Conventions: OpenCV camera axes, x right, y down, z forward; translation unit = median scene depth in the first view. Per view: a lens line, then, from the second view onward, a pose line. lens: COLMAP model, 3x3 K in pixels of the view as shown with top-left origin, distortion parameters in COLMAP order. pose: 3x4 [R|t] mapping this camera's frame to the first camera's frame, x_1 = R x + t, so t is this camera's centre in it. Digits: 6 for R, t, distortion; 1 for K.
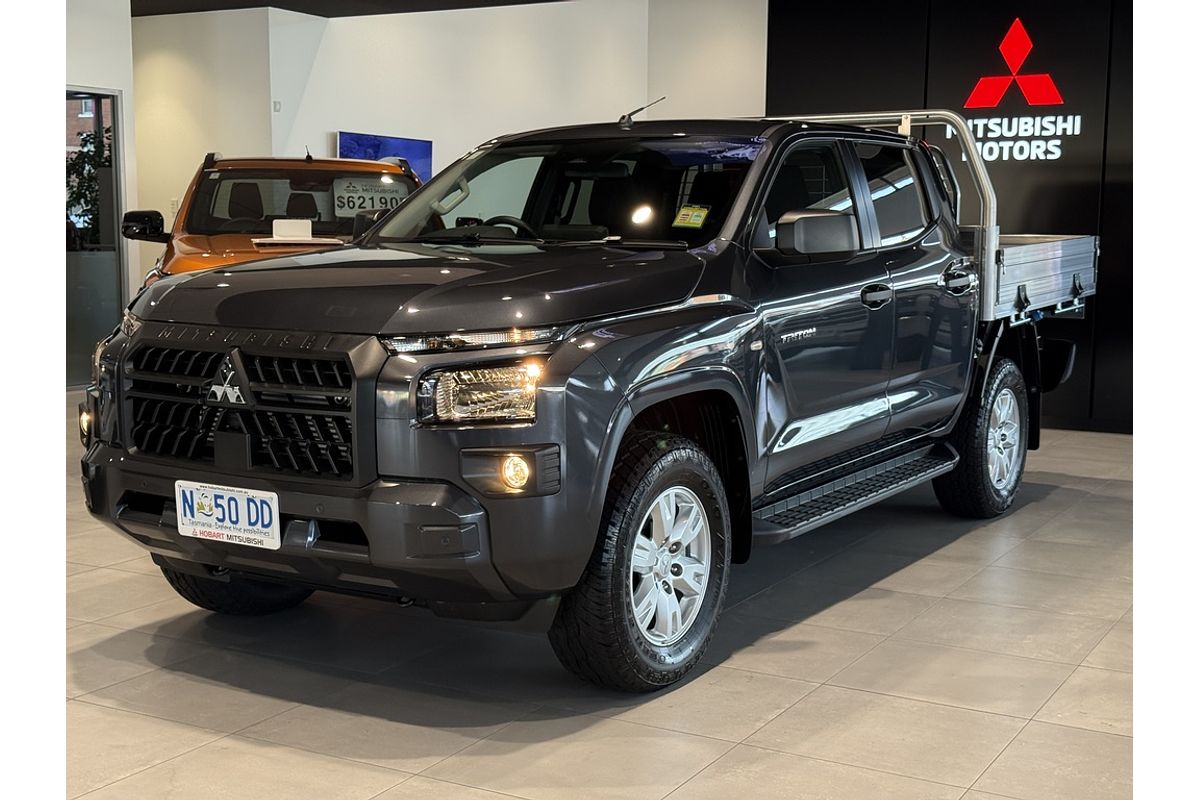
lens RADIAL K [[1475.7, 0, 622.3], [0, 1475.7, 397.2], [0, 0, 1]] dist [0.095538, -0.013249]
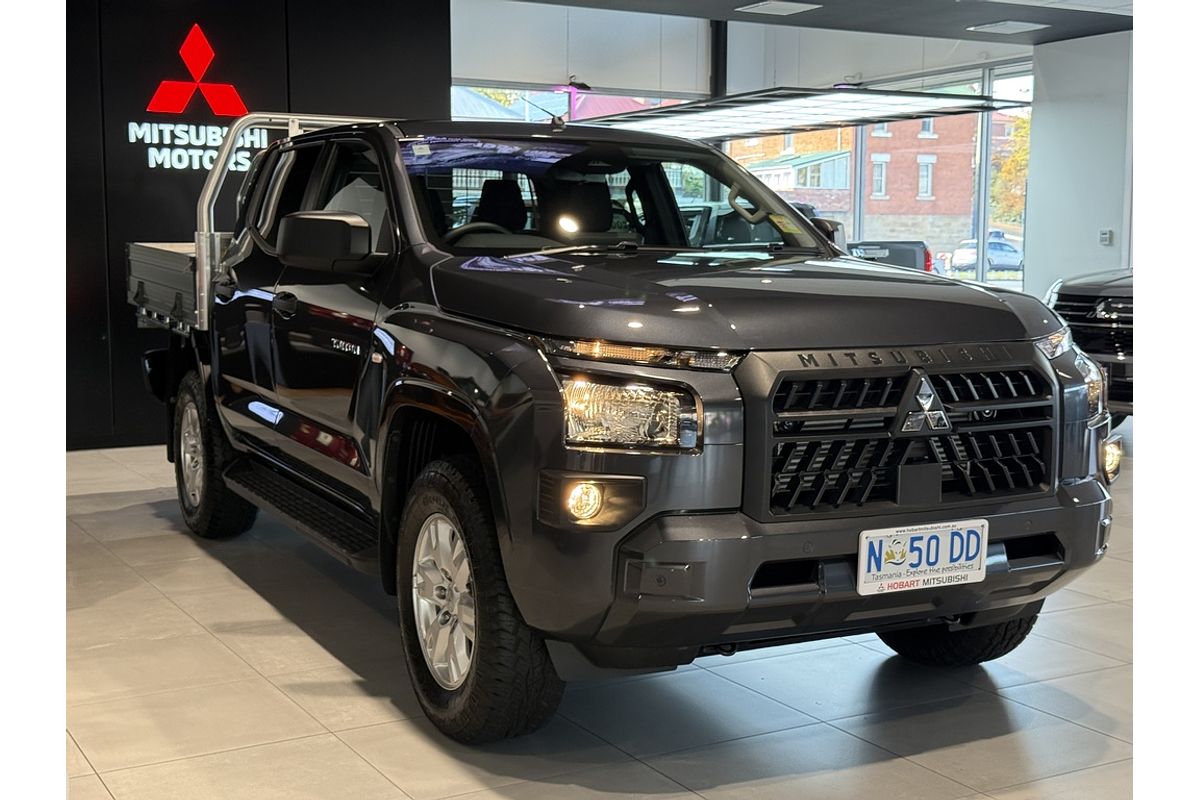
lens RADIAL K [[1475.7, 0, 622.3], [0, 1475.7, 397.2], [0, 0, 1]] dist [0.095538, -0.013249]
pose [[0.518815, -0.090275, 0.850106, -1.090874], [0.099221, 0.994047, 0.045007, -0.072394], [-0.849109, 0.060998, 0.524684, 0.677833]]
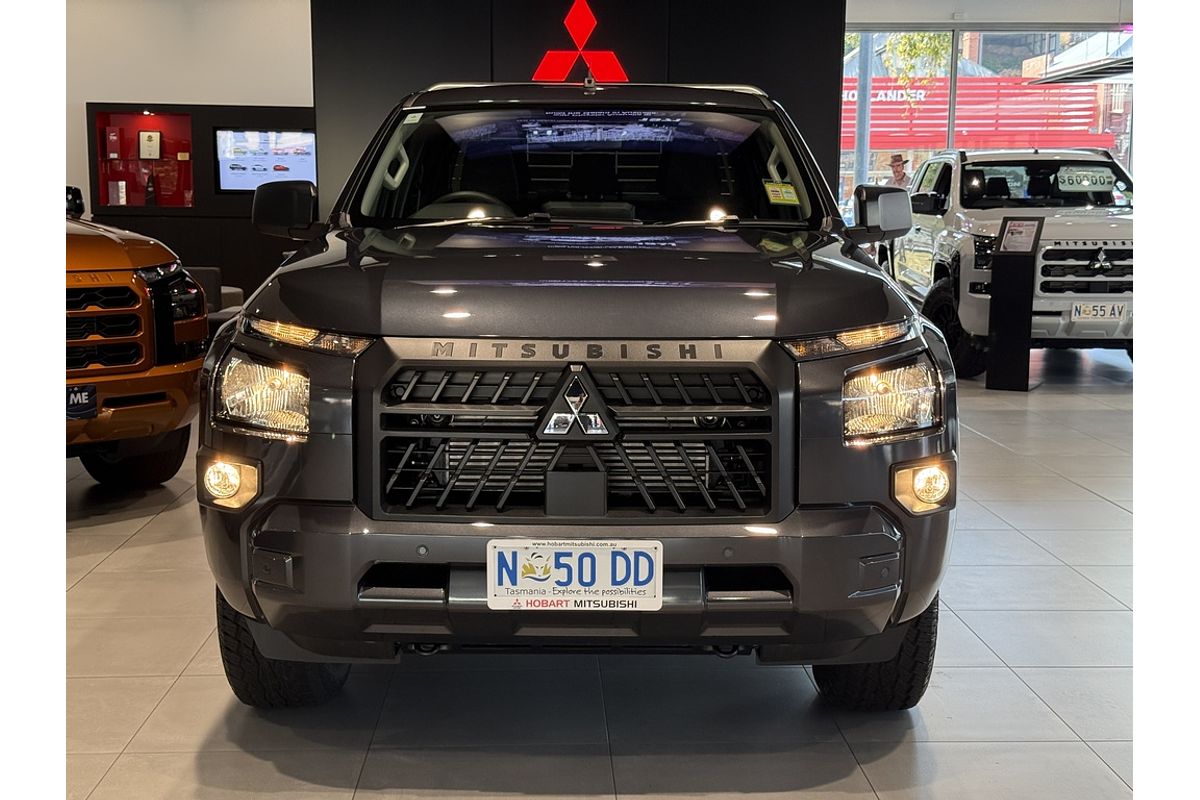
lens RADIAL K [[1475.7, 0, 622.3], [0, 1475.7, 397.2], [0, 0, 1]] dist [0.095538, -0.013249]
pose [[0.849312, -0.070812, 0.523120, -0.644856], [0.059227, 0.997488, 0.038867, -0.044740], [-0.524558, -0.002027, 0.851372, 0.312779]]
